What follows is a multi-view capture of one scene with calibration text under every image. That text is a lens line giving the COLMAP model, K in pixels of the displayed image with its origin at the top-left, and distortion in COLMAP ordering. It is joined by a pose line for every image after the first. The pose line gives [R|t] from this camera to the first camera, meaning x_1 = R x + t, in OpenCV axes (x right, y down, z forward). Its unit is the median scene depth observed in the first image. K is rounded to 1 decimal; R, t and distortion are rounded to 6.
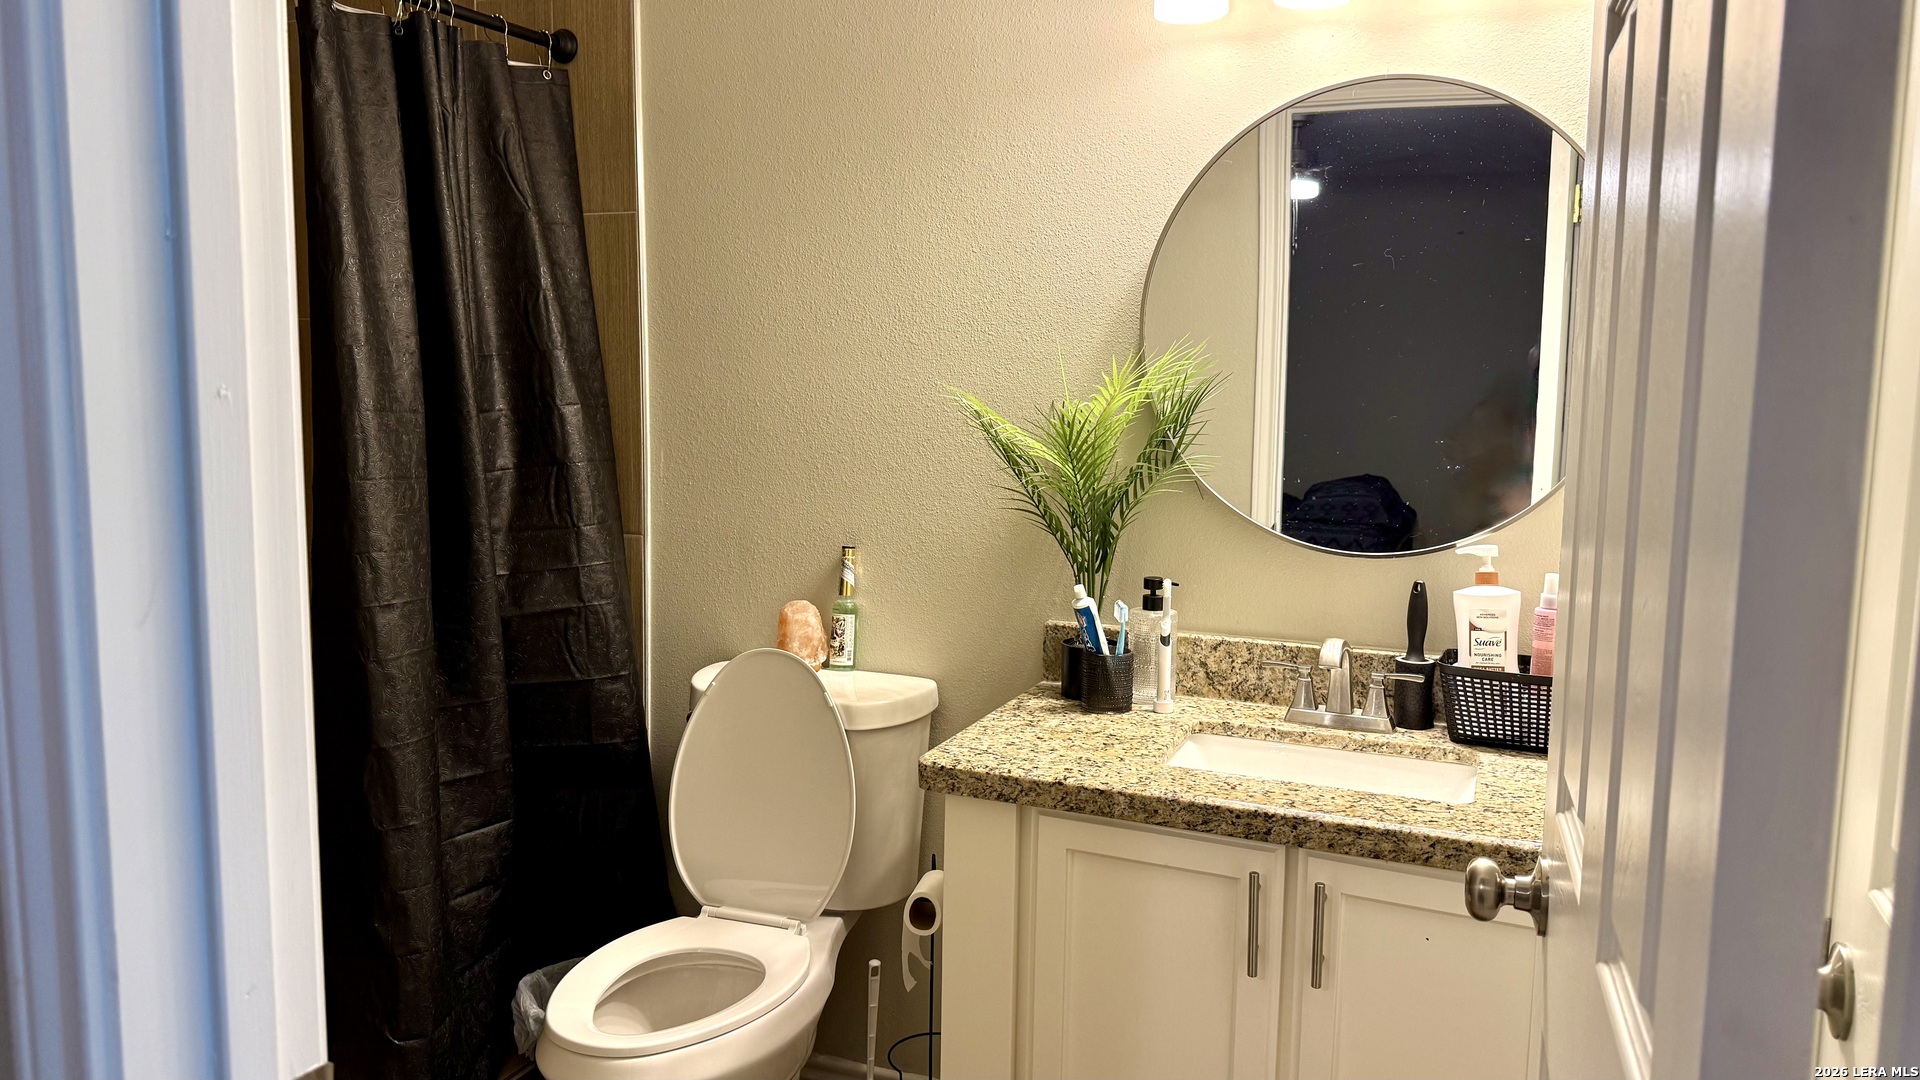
lens RADIAL K [[1515.7, 0, 871.8], [0, 1515.7, 480.5], [0, 0, 1]] dist [0.190183, -0.229142]
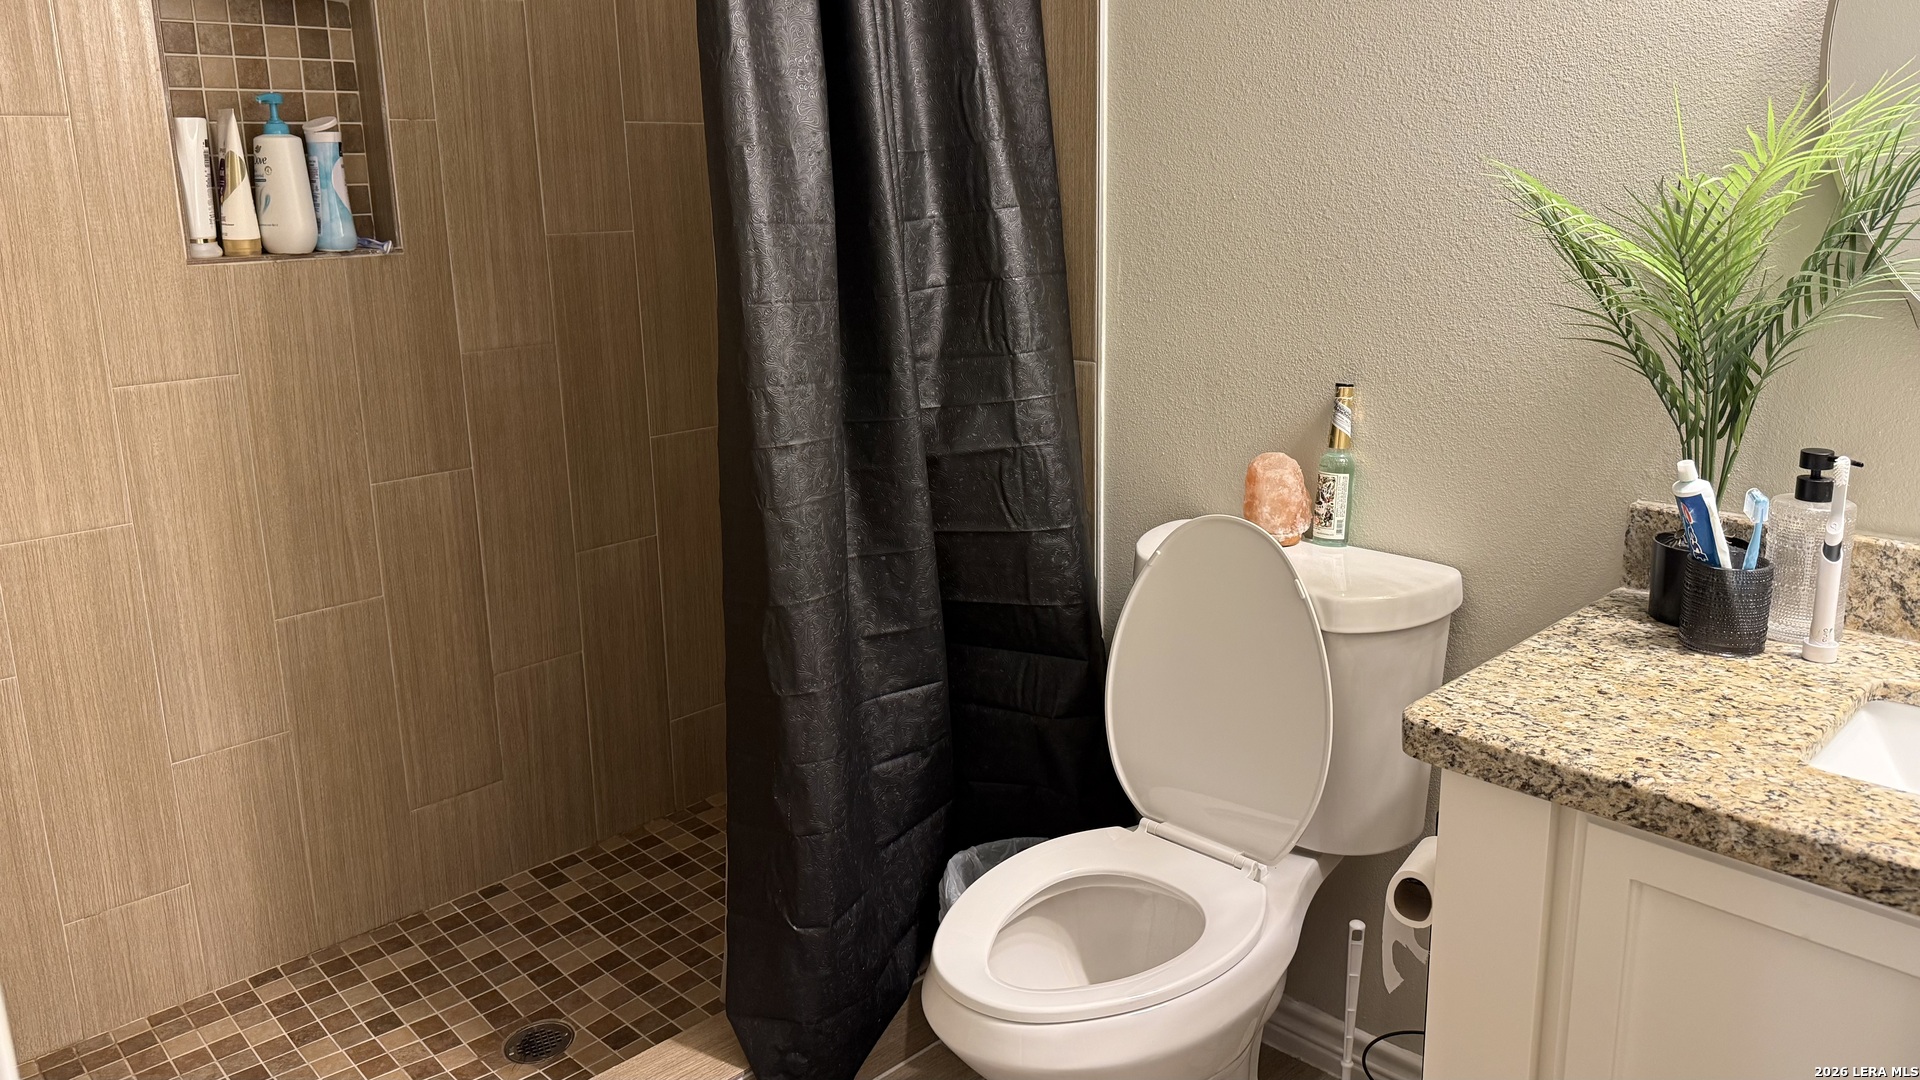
lens RADIAL K [[1515.7, 0, 871.8], [0, 1515.7, 480.5], [0, 0, 1]] dist [0.190183, -0.229142]
pose [[0.936608, 0.036102, -0.348514, 0.036075], [0.010043, 0.991503, 0.129699, -0.012096], [0.350235, -0.124977, 0.928287, 0.205525]]
